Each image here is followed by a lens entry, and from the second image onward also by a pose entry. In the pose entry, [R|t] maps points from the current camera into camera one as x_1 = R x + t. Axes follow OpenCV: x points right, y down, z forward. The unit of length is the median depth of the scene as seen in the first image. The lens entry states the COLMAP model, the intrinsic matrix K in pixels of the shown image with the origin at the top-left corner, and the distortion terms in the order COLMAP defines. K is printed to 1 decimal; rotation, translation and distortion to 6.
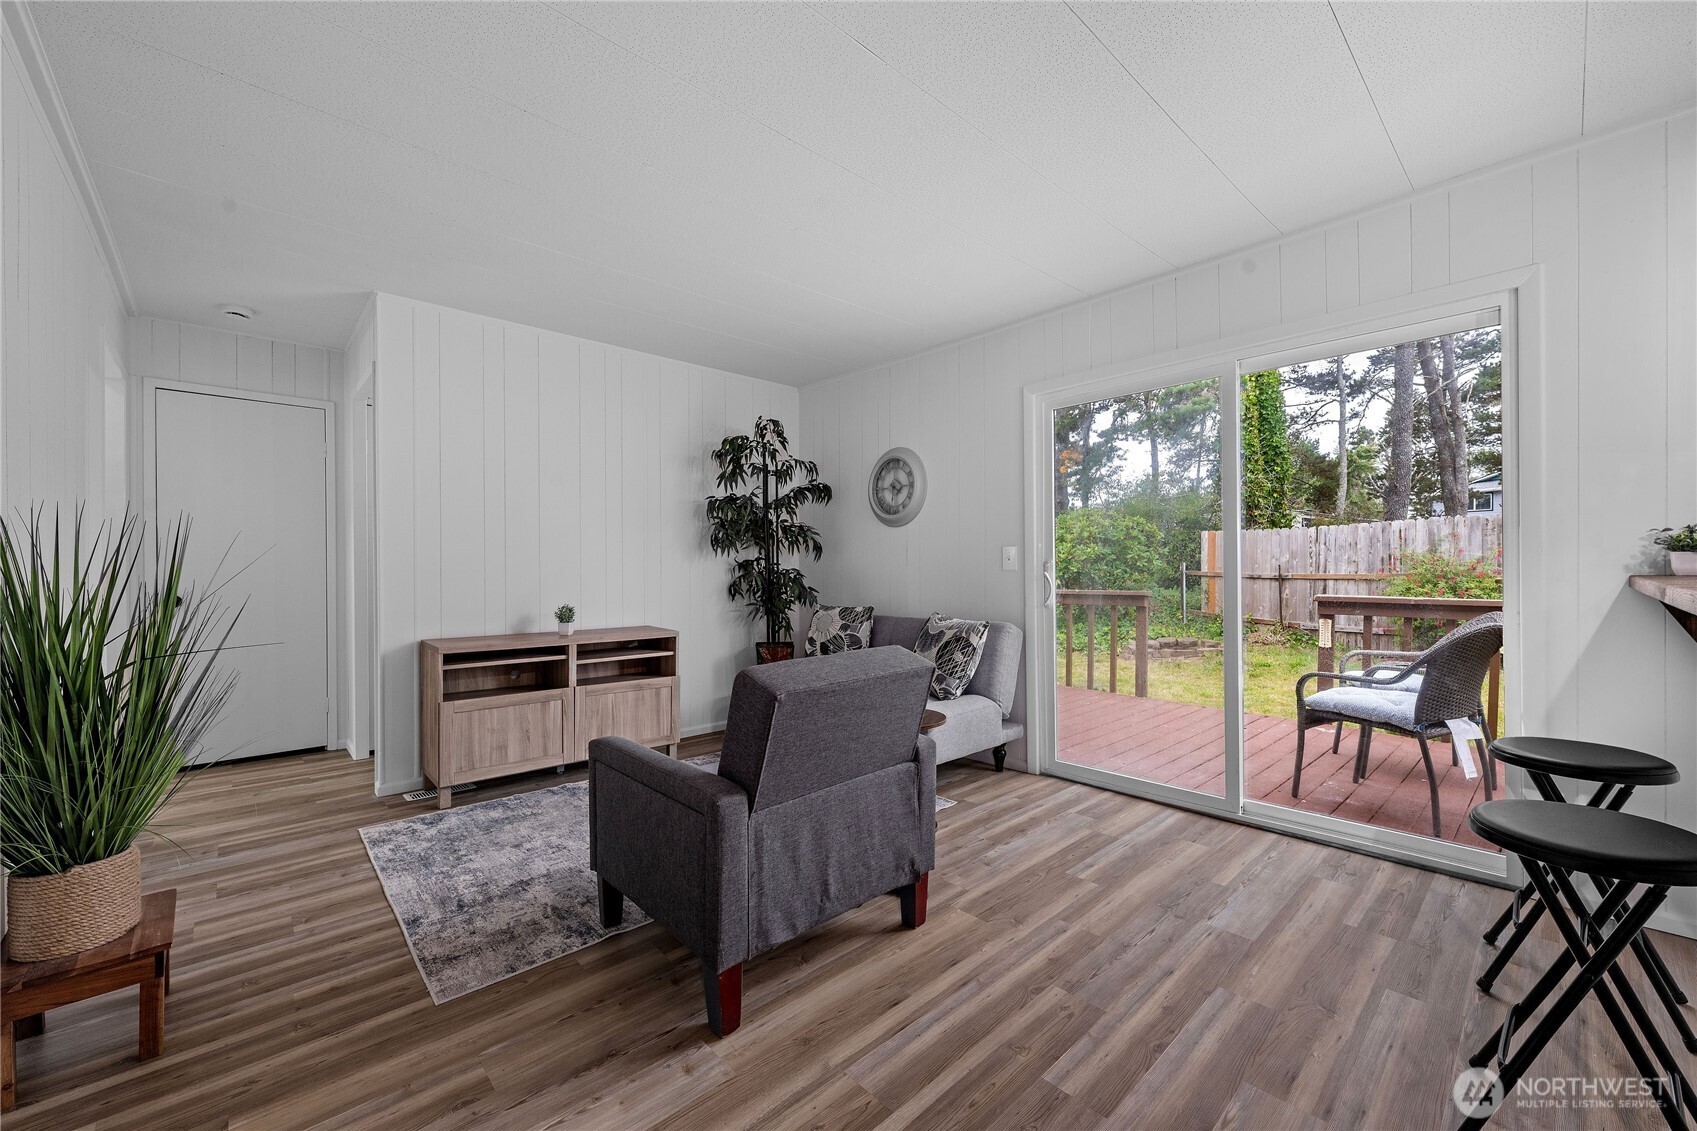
lens RADIAL K [[670.8, 0, 850.3], [0, 670.8, 567.3], [0, 0, 1]] dist [-0.001494, -0.000421]
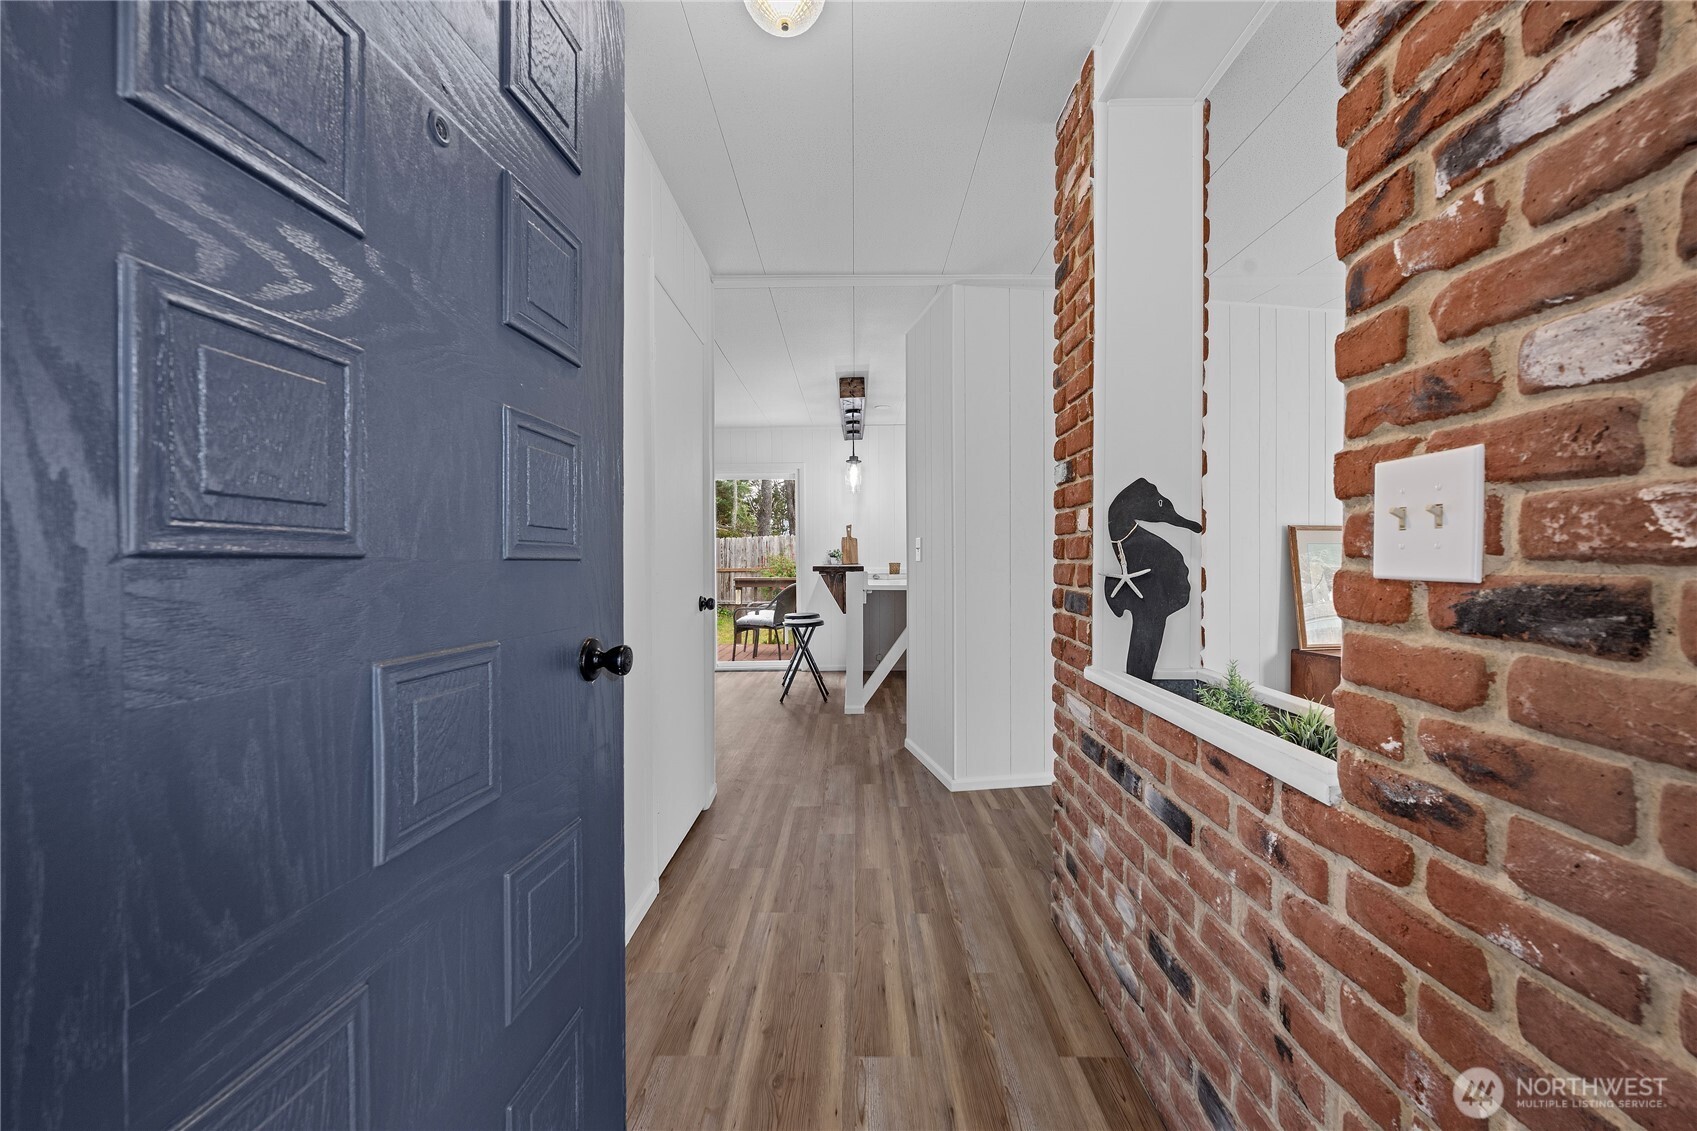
lens RADIAL K [[670.8, 0, 850.3], [0, 670.8, 567.3], [0, 0, 1]] dist [-0.001494, -0.000421]
pose [[0.686813, -0.003680, 0.726825, -0.696966], [0.002664, 0.999993, 0.002545, 0.010729], [-0.726829, 0.000188, 0.686818, -0.831528]]
